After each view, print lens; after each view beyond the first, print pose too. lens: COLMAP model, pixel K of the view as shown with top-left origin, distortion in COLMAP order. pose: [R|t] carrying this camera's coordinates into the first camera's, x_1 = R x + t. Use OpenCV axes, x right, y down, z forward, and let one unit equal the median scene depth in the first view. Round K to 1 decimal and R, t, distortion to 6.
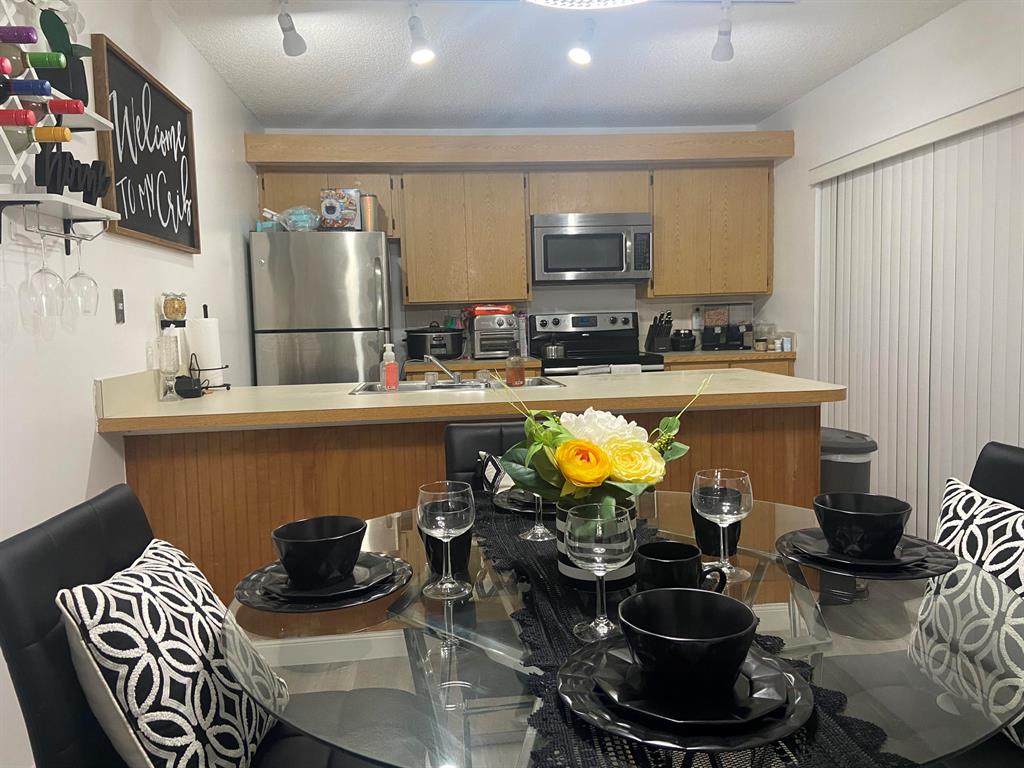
lens RADIAL K [[767.4, 0, 511.7], [0, 767.4, 365.3], [0, 0, 1]] dist [0.001986, -0.002966]
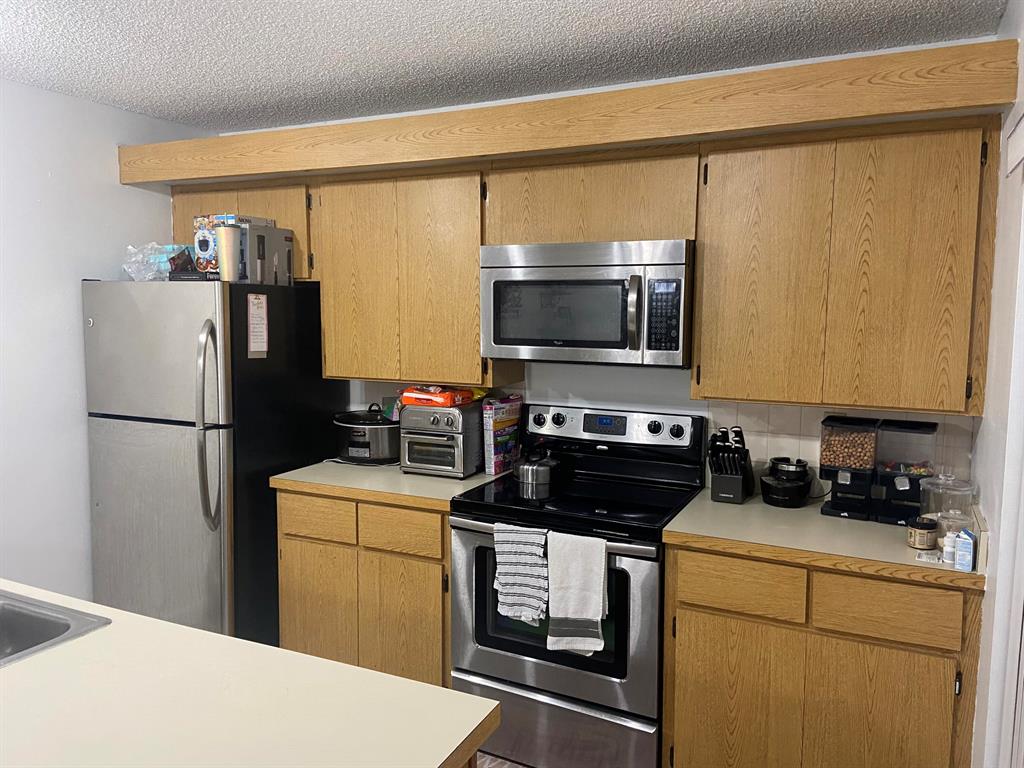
lens RADIAL K [[767.4, 0, 511.7], [0, 767.4, 365.3], [0, 0, 1]] dist [0.001986, -0.002966]
pose [[0.847847, 0.078705, -0.524367, 0.353522], [-0.063481, 0.996876, 0.046984, -0.130634], [0.526427, -0.006547, 0.850195, 0.497309]]
